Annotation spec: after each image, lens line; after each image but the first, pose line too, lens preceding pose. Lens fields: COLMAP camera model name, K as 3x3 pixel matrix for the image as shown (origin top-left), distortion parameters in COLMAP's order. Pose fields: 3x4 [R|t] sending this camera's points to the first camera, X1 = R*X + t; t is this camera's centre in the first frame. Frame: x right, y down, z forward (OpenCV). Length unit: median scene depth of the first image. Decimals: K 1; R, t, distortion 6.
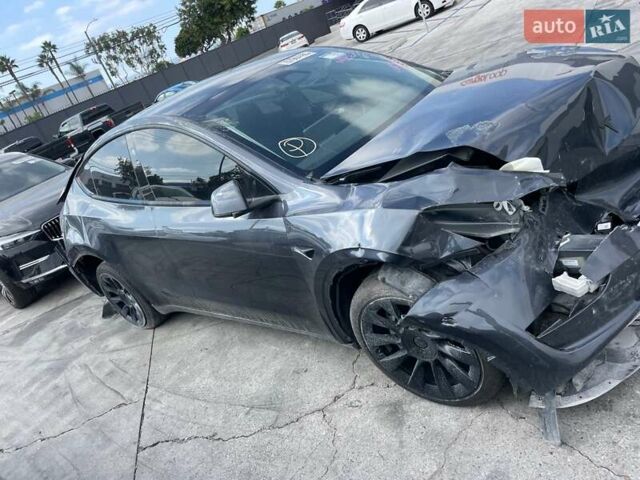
lens RADIAL K [[501.7, 0, 321.1], [0, 501.7, 231.0], [0, 0, 1]] dist [0.097205, -0.134419]
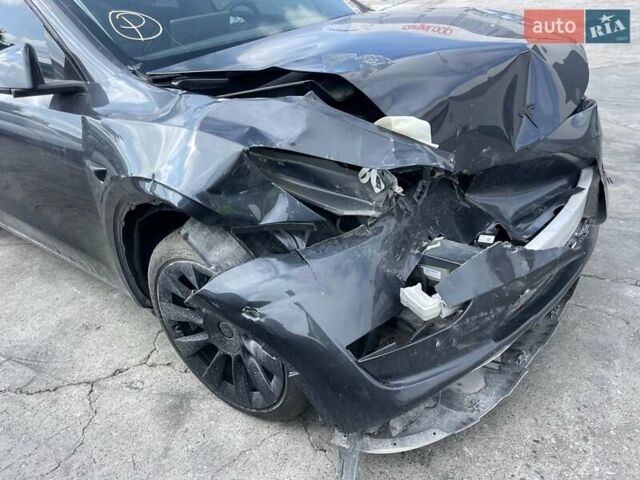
lens RADIAL K [[502.2, 0, 320.0], [0, 502.2, 240.0], [0, 0, 1]] dist [0.100126, -0.143350]
pose [[0.954155, 0.246239, 0.170162, 0.186609], [-0.260730, 0.962979, 0.068487, 0.006027], [-0.146998, -0.109714, 0.983033, 0.283588]]
